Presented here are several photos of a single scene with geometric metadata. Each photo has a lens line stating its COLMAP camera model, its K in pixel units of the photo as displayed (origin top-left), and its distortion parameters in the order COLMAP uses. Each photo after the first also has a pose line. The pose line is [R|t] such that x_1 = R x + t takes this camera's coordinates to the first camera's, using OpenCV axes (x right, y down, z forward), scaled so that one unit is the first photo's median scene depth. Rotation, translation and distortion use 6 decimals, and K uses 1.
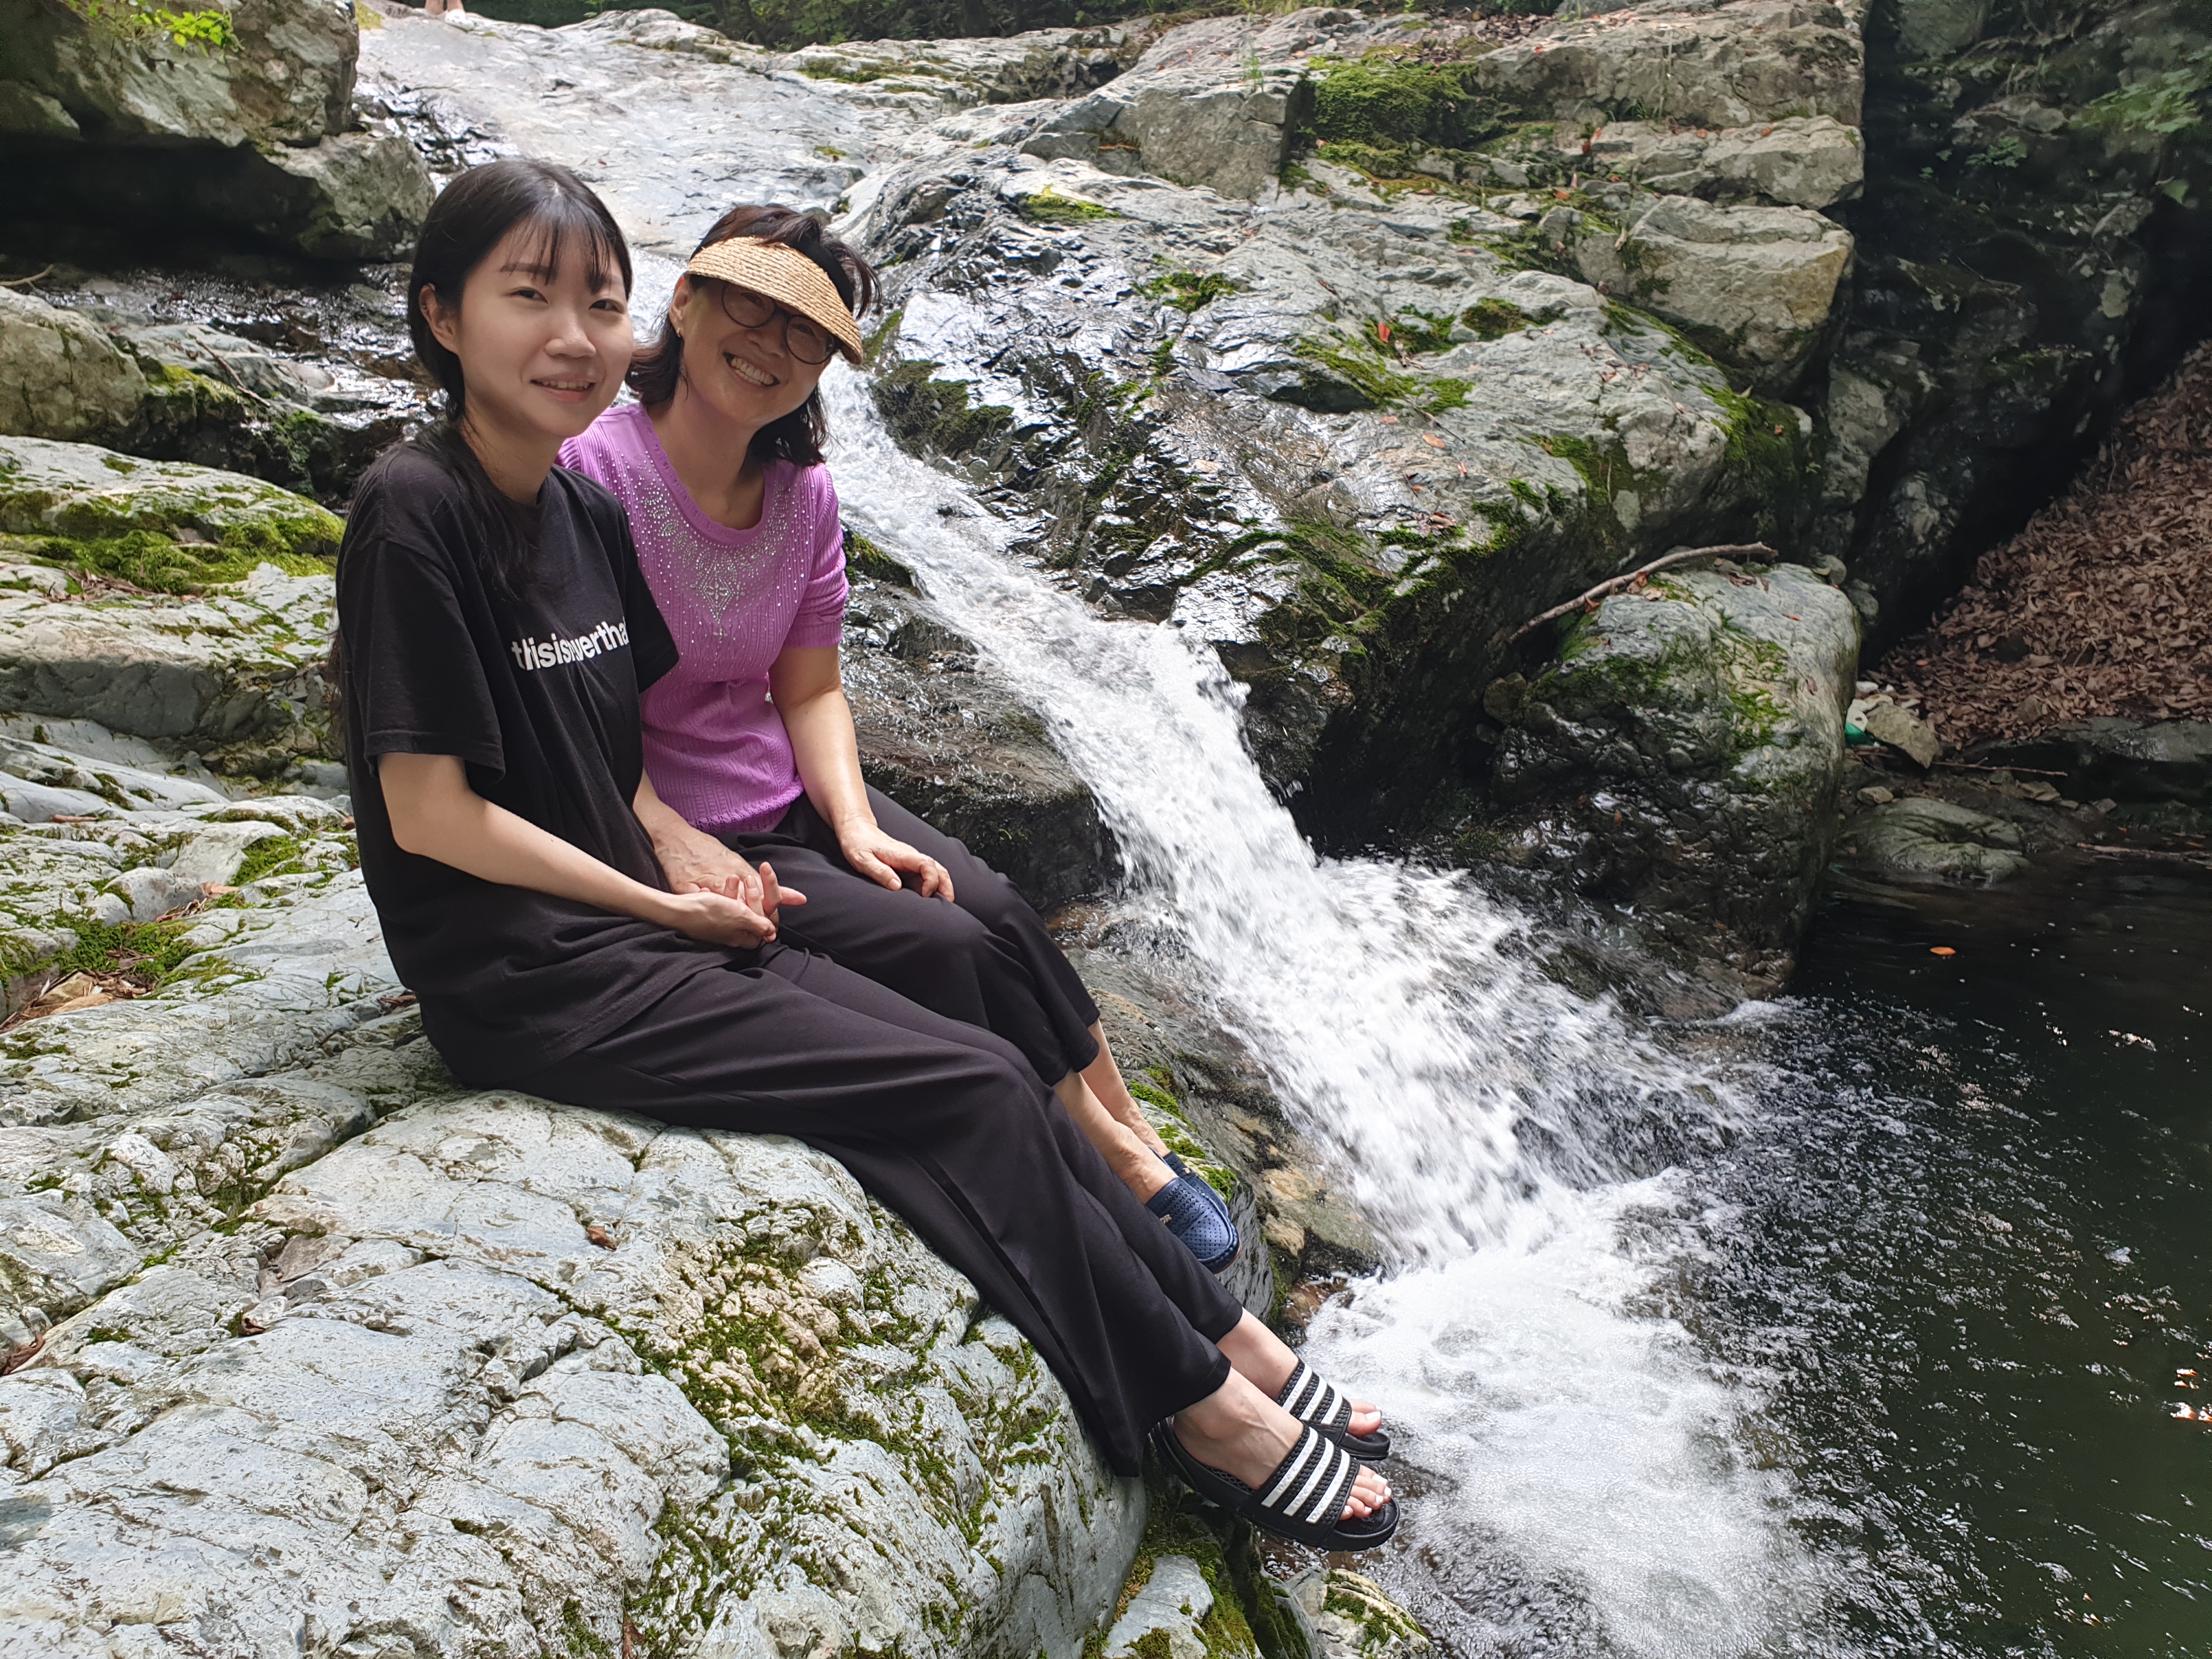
lens RADIAL K [[1695.5, 0, 1090.2], [0, 1695.5, 868.0], [0, 0, 1]] dist [0.000586, 0.030605]
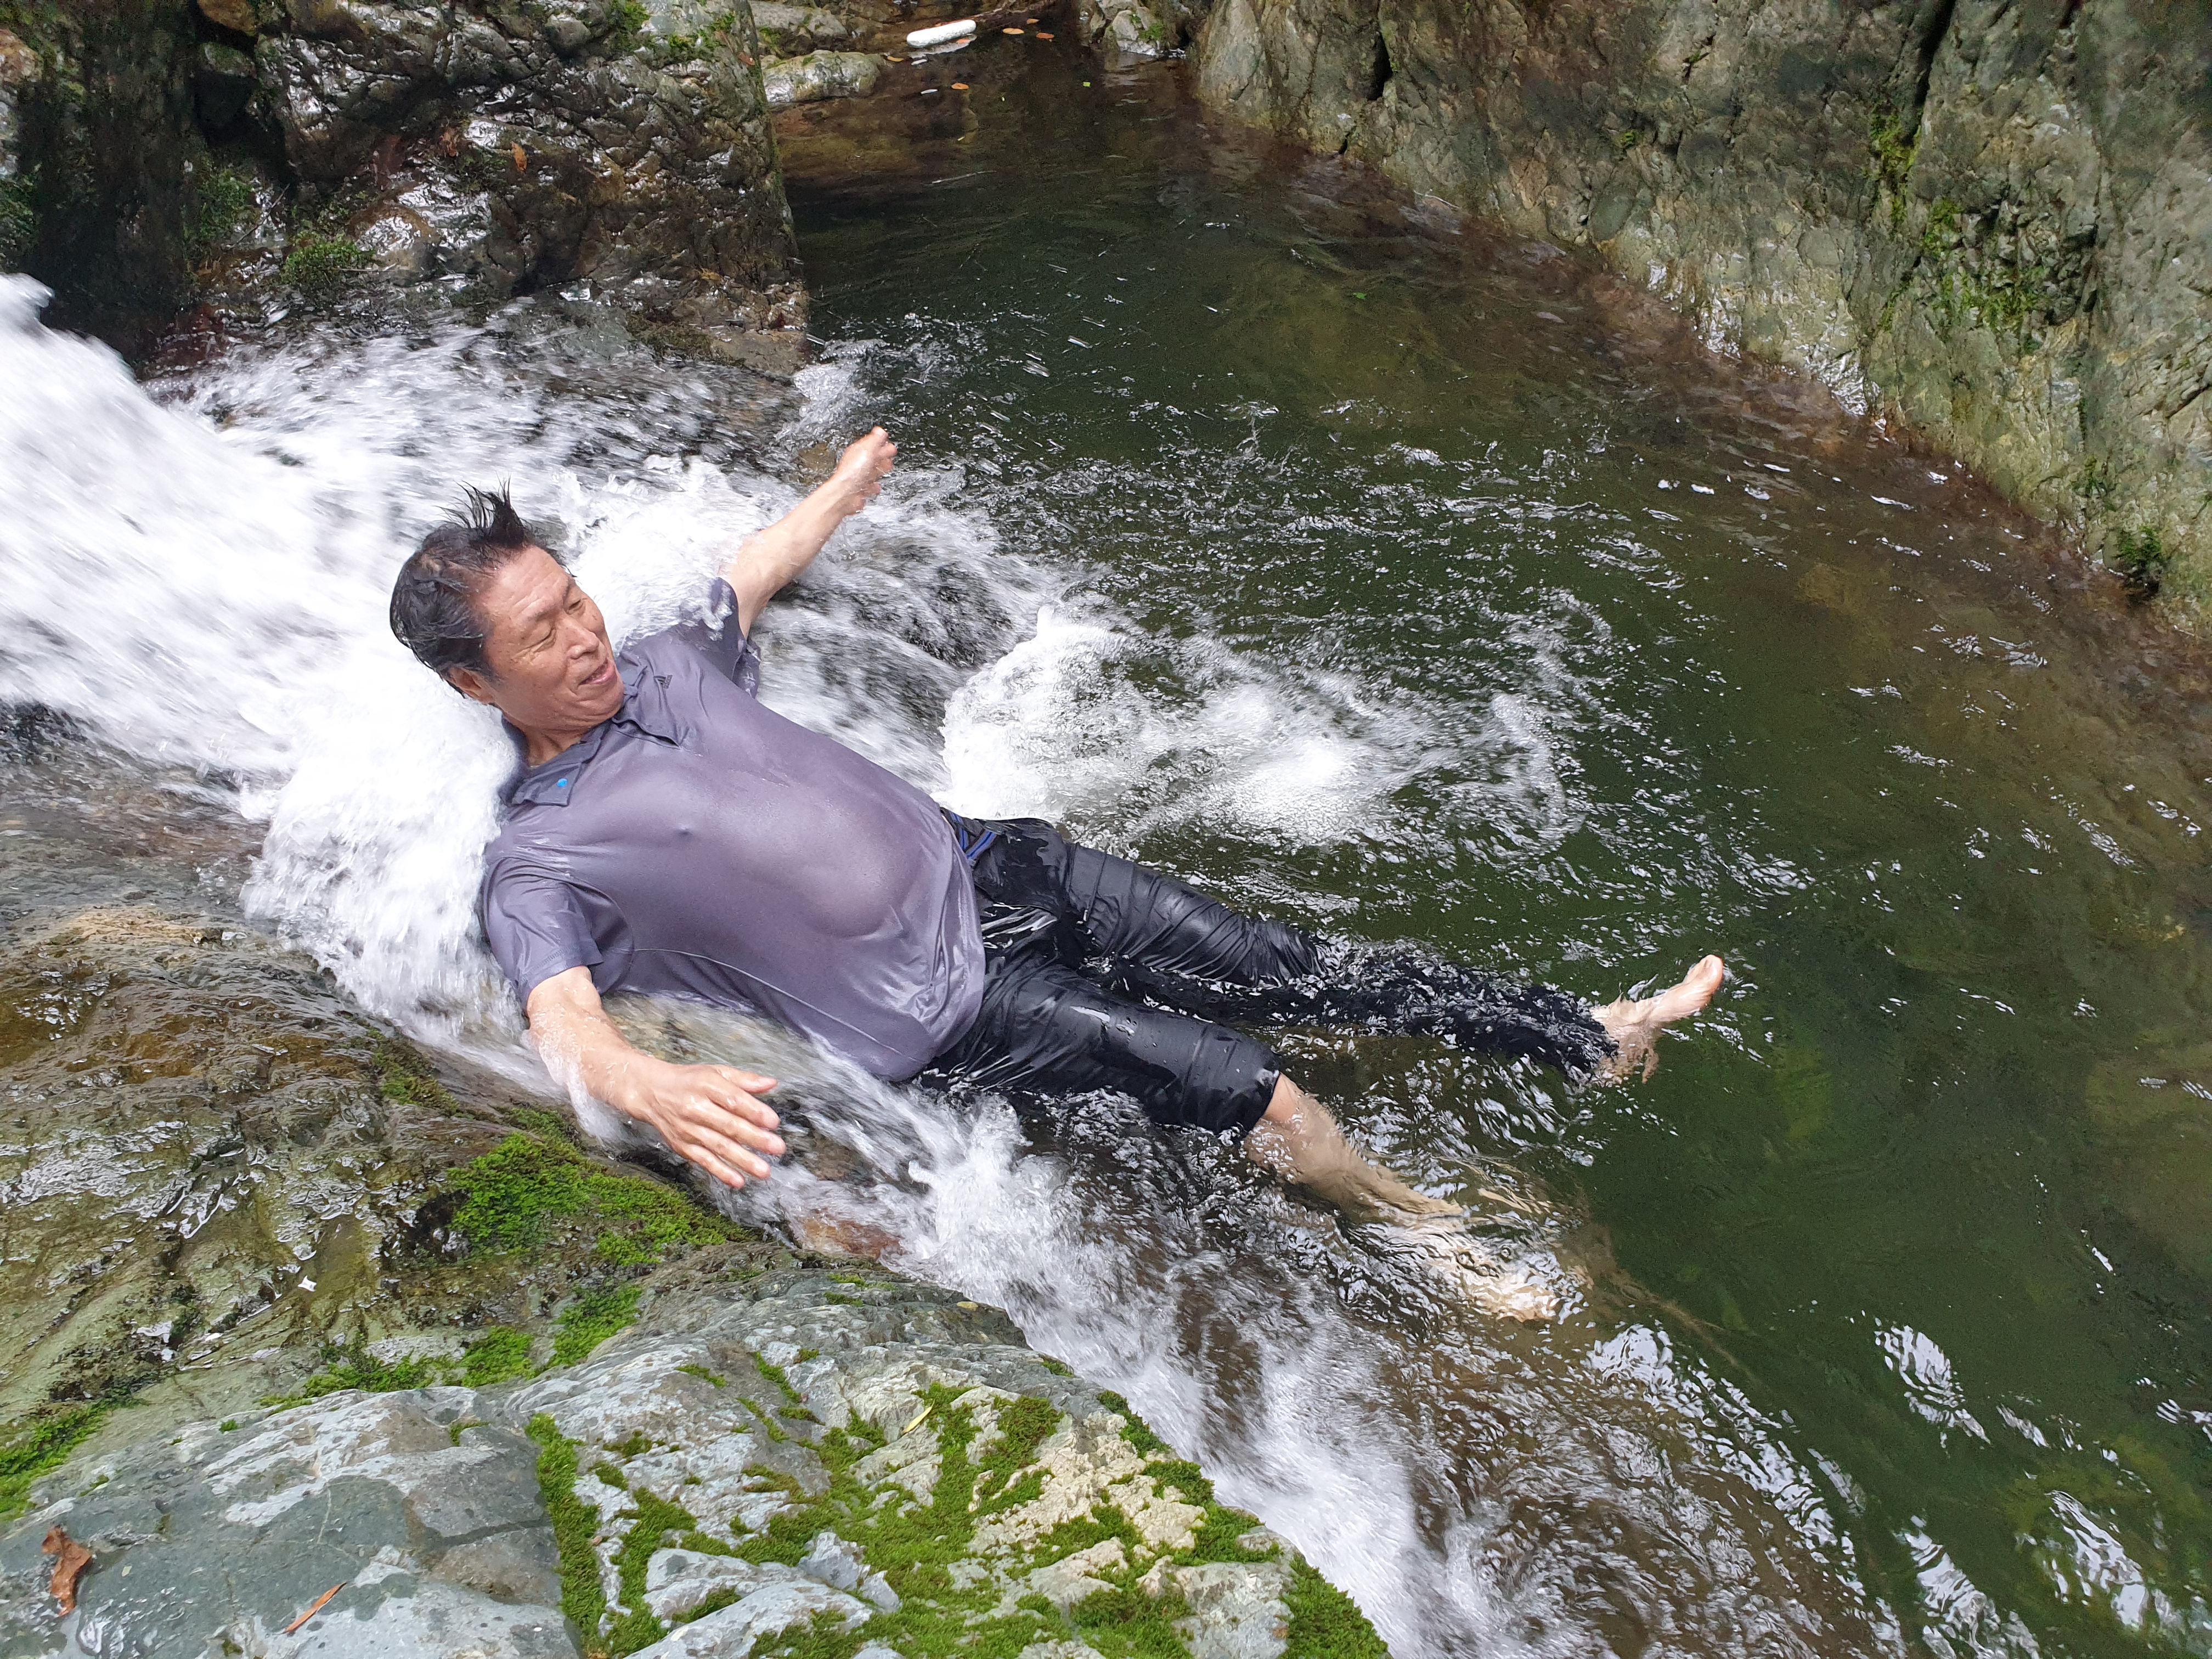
lens RADIAL K [[1717.5, 0, 1088.1], [0, 1717.5, 835.4], [0, 0, 1]] dist [-0.000997, 0.064750]
pose [[0.650510, -0.505687, 0.566672, -0.038492], [0.237478, 0.844131, 0.480674, -0.065475], [-0.721416, -0.178111, 0.669205, 0.327521]]
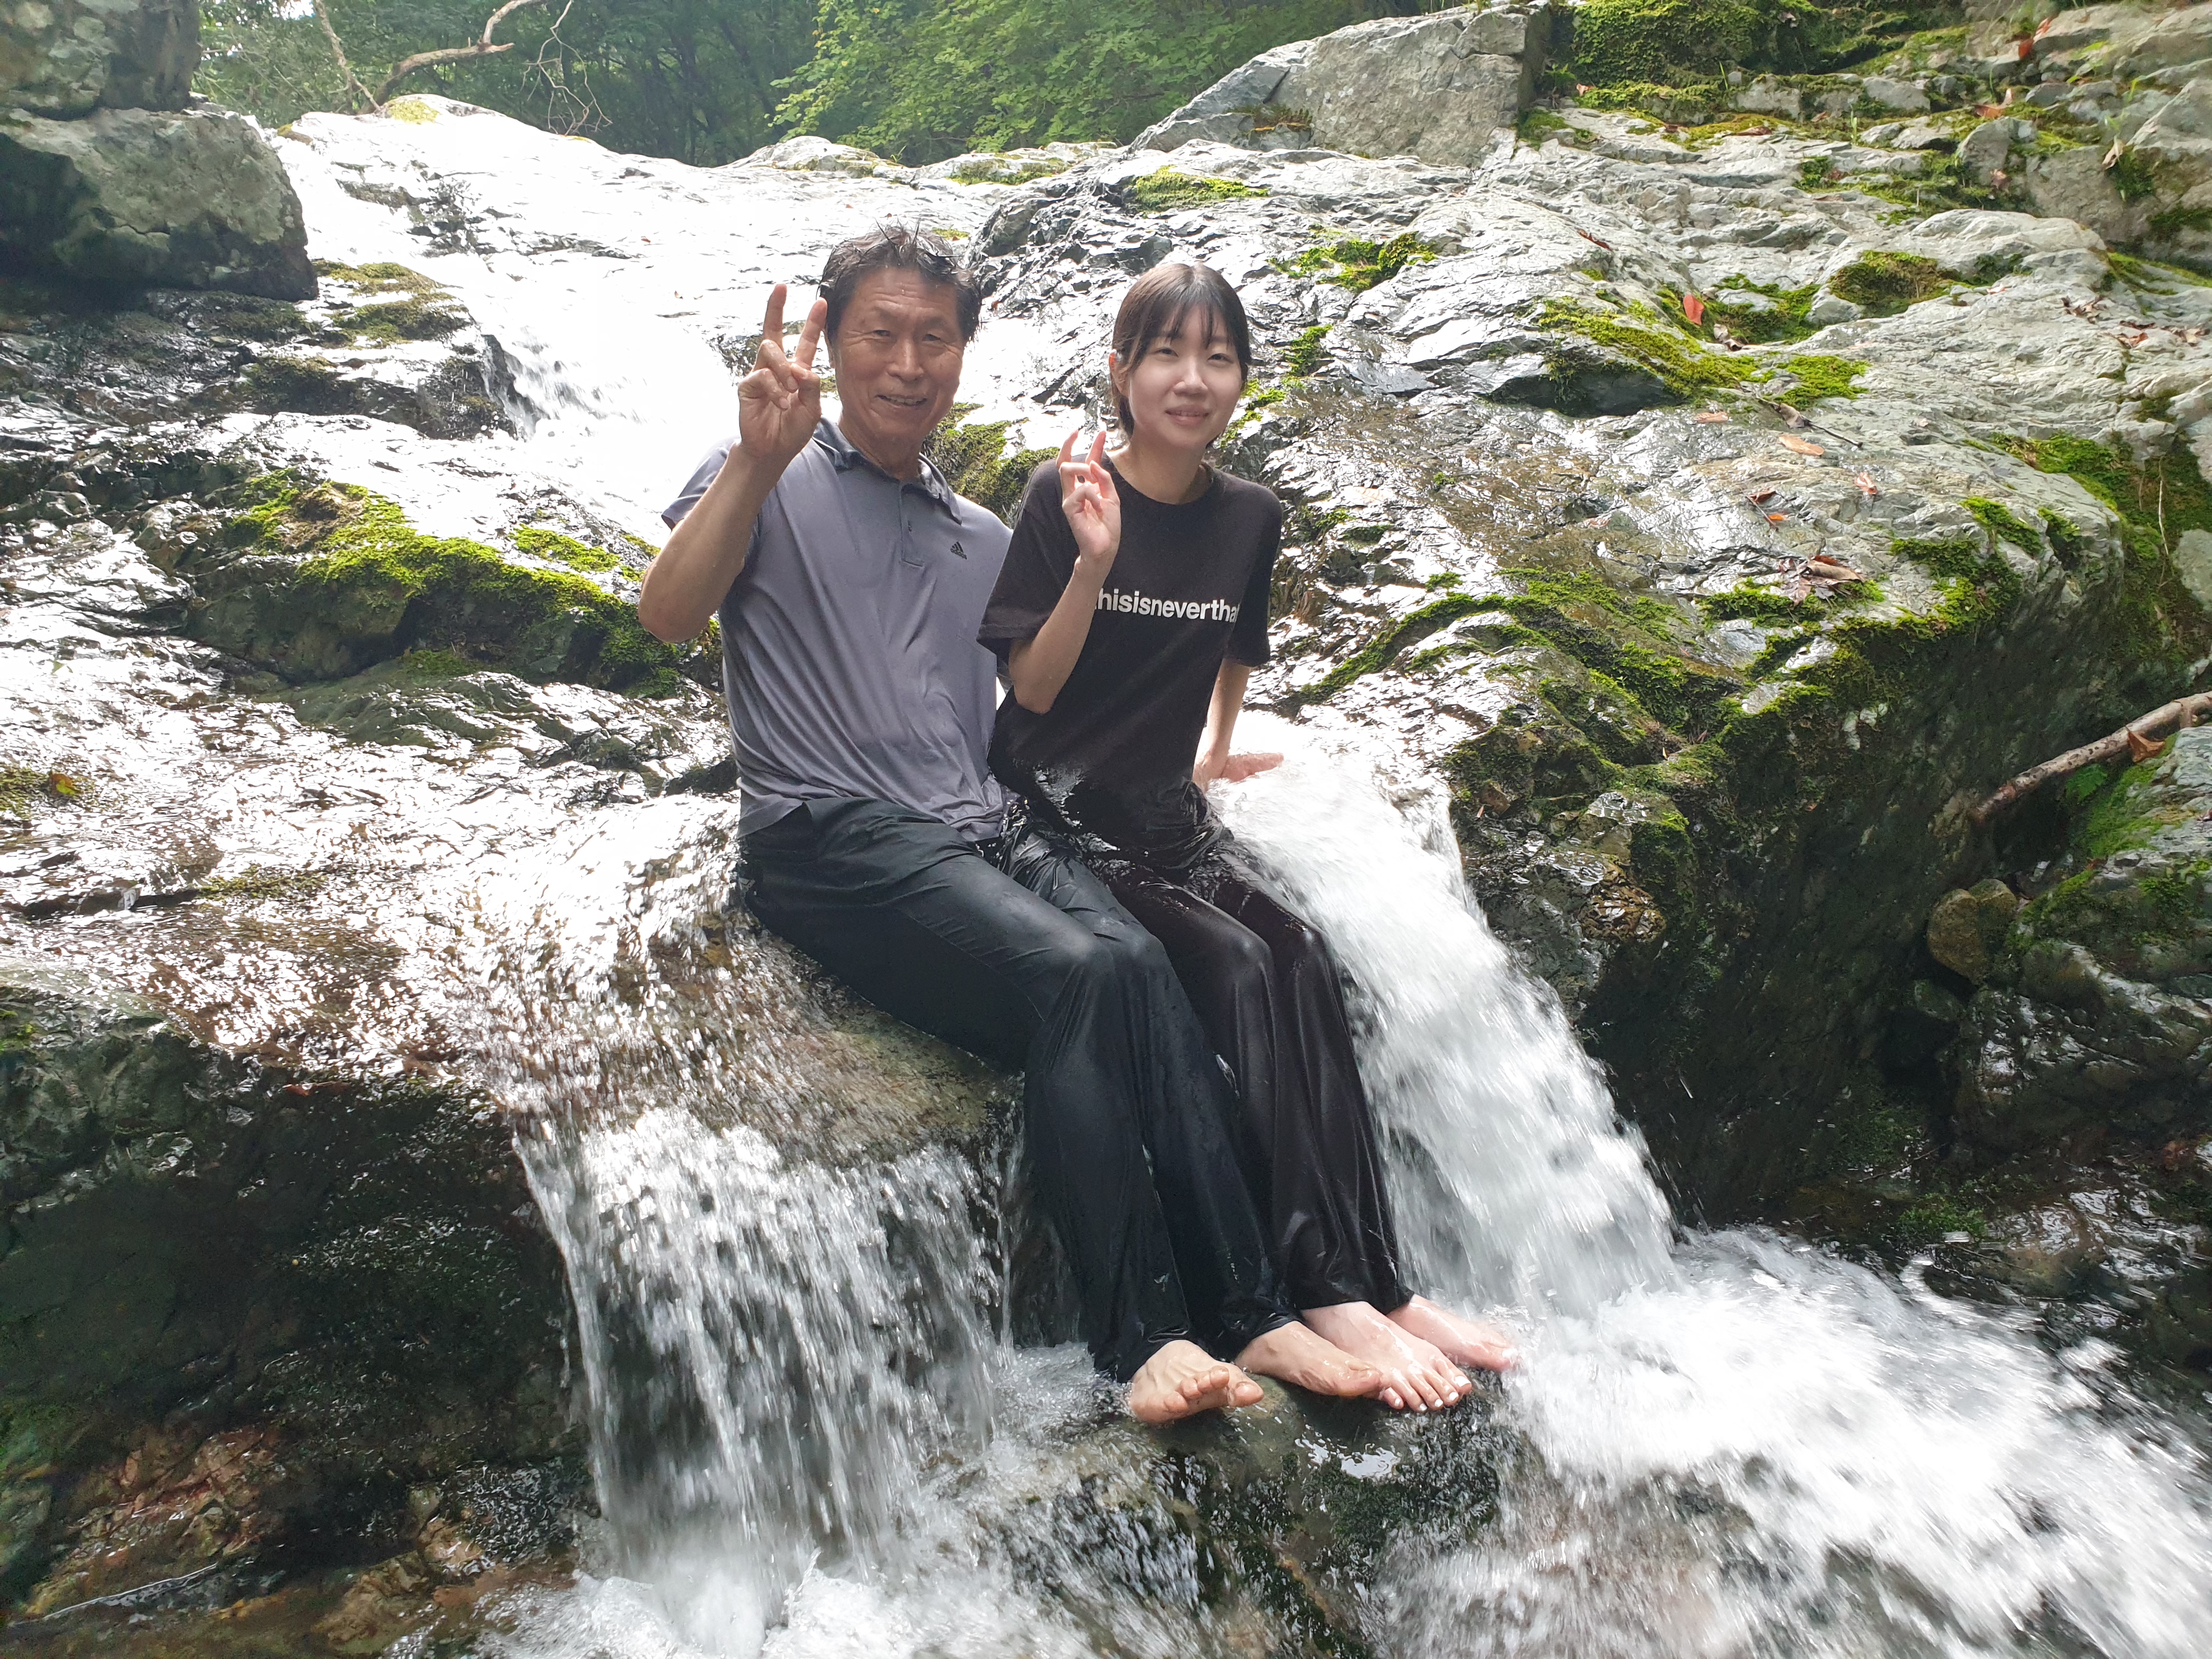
lens RADIAL K [[1739.7, 0, 1102.4], [0, 1739.7, 813.3], [0, 0, 1]] dist [-0.007403, 0.051722]
pose [[0.988231, 0.000221, -0.152970, 0.064813], [-0.025381, 0.986375, -0.162544, -0.040904], [0.150850, 0.164513, 0.974772, 0.423044]]
